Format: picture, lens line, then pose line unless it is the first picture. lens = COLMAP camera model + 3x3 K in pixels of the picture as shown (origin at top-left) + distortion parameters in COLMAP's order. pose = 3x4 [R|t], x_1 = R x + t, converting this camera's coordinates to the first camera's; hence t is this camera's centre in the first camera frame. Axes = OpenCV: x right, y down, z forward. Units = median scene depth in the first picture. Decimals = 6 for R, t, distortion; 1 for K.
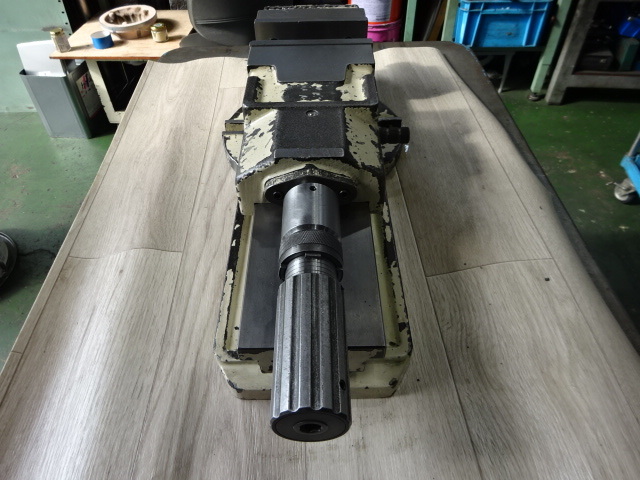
lens RADIAL K [[472.9, 0, 317.7], [0, 472.9, 241.5], [0, 0, 1]] dist [0.010184, -0.018473]
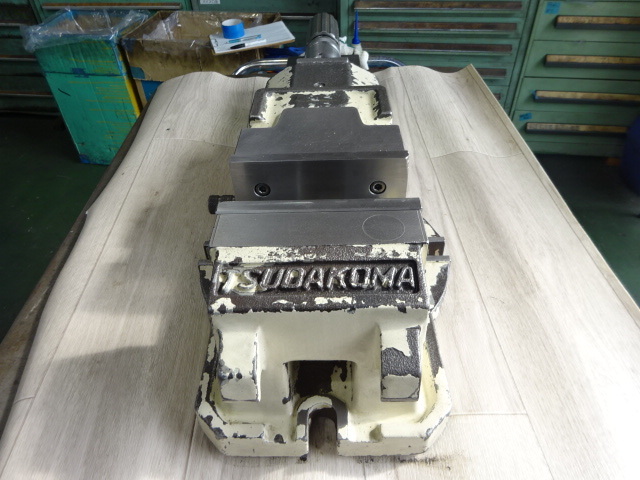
lens RADIAL K [[472.9, 0, 318.5], [0, 472.9, 238.2], [0, 0, 1]] dist [0.010184, -0.018473]
pose [[-0.998530, 0.025067, 0.048058, -0.049000], [0.049441, 0.057827, 0.997102, -1.255163], [0.022215, 0.998012, -0.058981, 1.322388]]
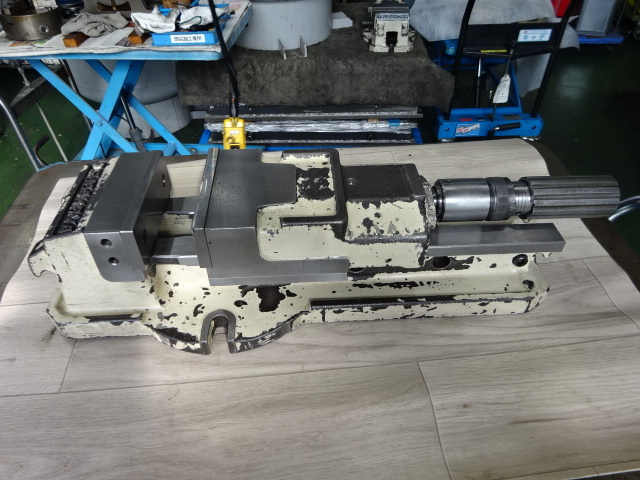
lens RADIAL K [[472.9, 0, 318.1], [0, 472.9, 241.3], [0, 0, 1]] dist [0.010184, -0.018473]
pose [[-0.048595, -0.664148, 0.746020, -0.861314], [0.717171, 0.496661, 0.488870, -0.743665], [-0.695201, 0.558781, 0.452172, 0.588426]]
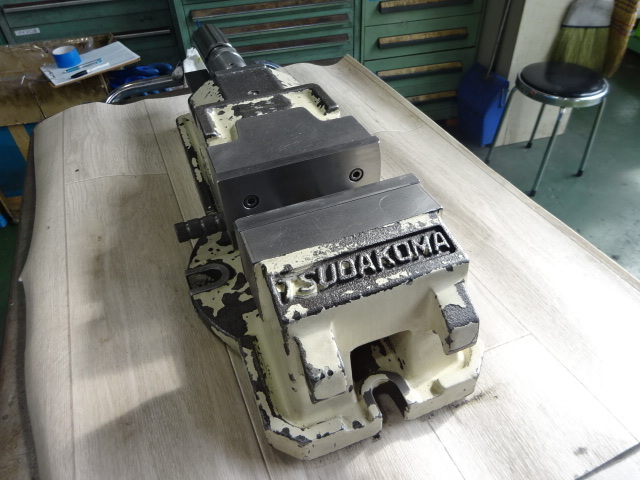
lens RADIAL K [[472.9, 0, 319.1], [0, 472.9, 238.2], [0, 0, 1]] dist [0.010184, -0.018473]
pose [[-0.935457, 0.274800, -0.222273, 0.172638], [-0.206495, 0.085459, 0.974708, -1.267157], [0.286845, 0.957696, -0.023198, 1.301660]]
